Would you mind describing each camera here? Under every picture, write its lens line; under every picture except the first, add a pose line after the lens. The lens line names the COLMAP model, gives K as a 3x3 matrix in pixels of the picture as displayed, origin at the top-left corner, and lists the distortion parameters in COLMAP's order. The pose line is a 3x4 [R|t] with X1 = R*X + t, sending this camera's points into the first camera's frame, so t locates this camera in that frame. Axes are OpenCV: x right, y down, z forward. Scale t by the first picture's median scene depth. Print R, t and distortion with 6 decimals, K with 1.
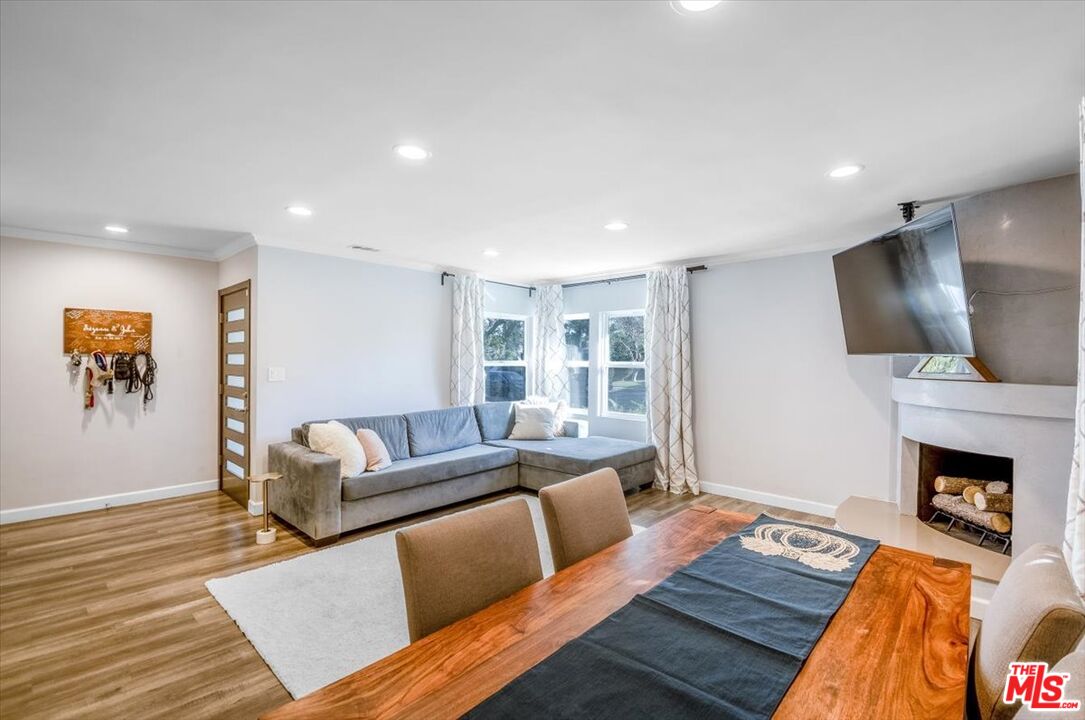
lens RADIAL K [[477.3, 0, 560.7], [0, 477.3, 361.1], [0, 0, 1]] dist [-0.019048, -0.000500]
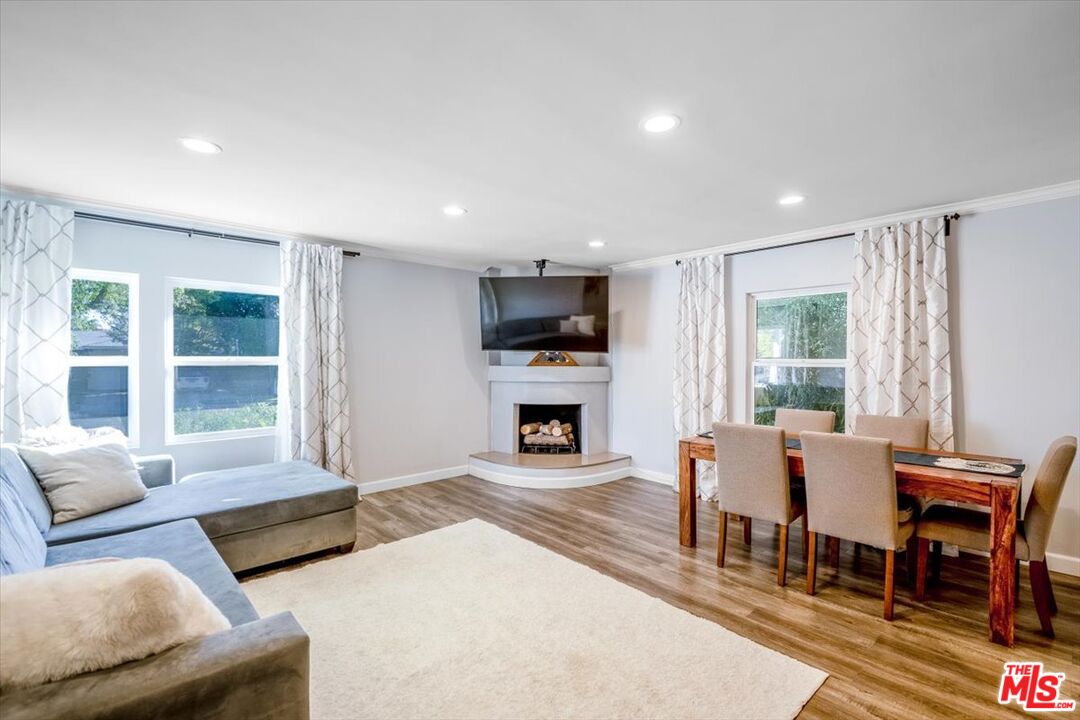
lens RADIAL K [[475.1, 0, 558.1], [0, 475.1, 361.1], [0, 0, 1]] dist [-0.019048, -0.000500]
pose [[0.073565, -0.014676, 0.997182, -0.675639], [0.002501, 0.999891, 0.014531, -0.000961], [-0.997287, 0.001425, 0.073593, 0.620538]]
